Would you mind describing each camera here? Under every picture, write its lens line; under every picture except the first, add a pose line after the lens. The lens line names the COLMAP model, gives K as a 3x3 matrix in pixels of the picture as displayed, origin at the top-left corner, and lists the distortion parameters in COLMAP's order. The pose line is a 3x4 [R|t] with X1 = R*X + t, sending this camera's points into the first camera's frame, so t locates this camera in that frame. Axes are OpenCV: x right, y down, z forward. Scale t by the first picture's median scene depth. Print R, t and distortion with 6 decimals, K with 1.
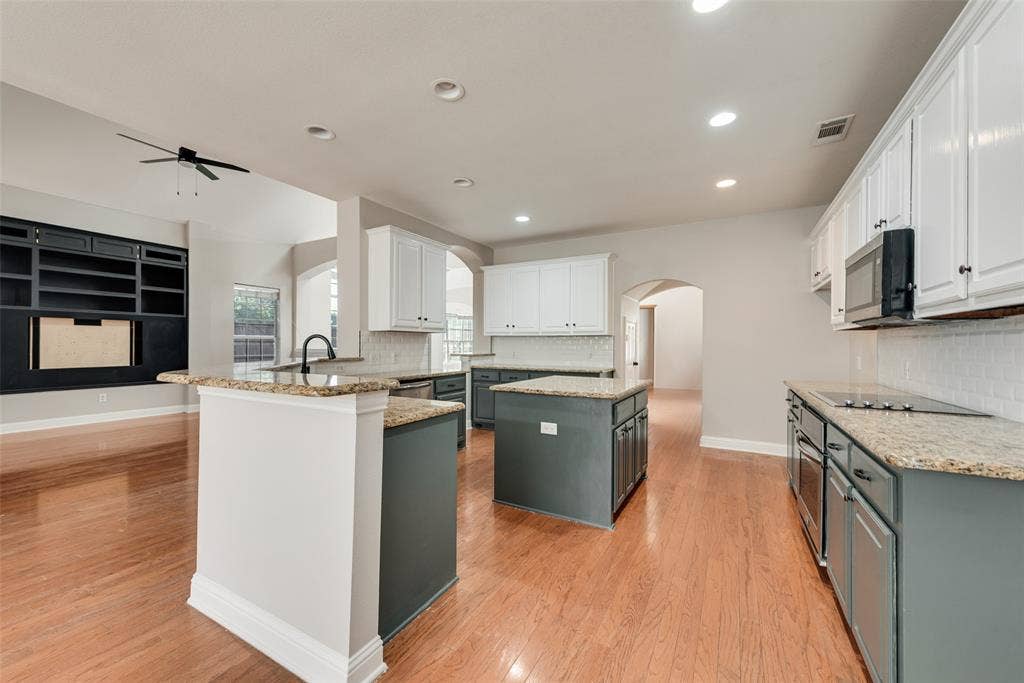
lens RADIAL K [[402.3, 0, 510.2], [0, 402.3, 344.7], [0, 0, 1]] dist [-0.000637, -0.000083]
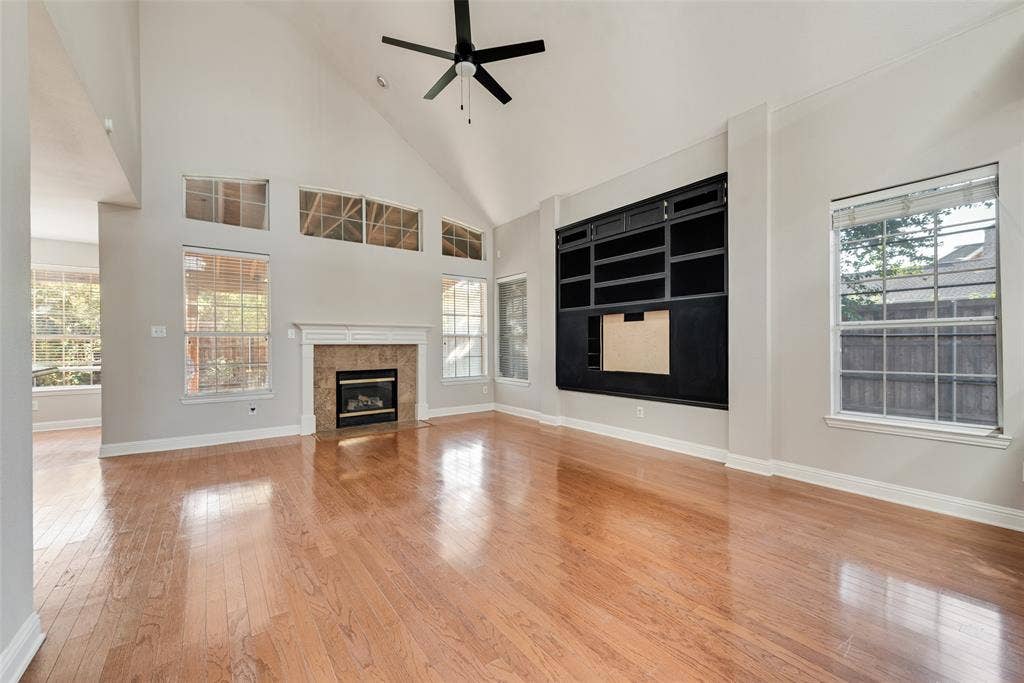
lens RADIAL K [[402.3, 0, 512.8], [0, 402.3, 344.7], [0, 0, 1]] dist [-0.000637, -0.000083]
pose [[-0.405420, -0.004051, -0.914122, -0.191171], [0.004173, 0.999972, -0.006283, 0.004882], [0.914121, -0.006362, -0.405391, 1.081225]]
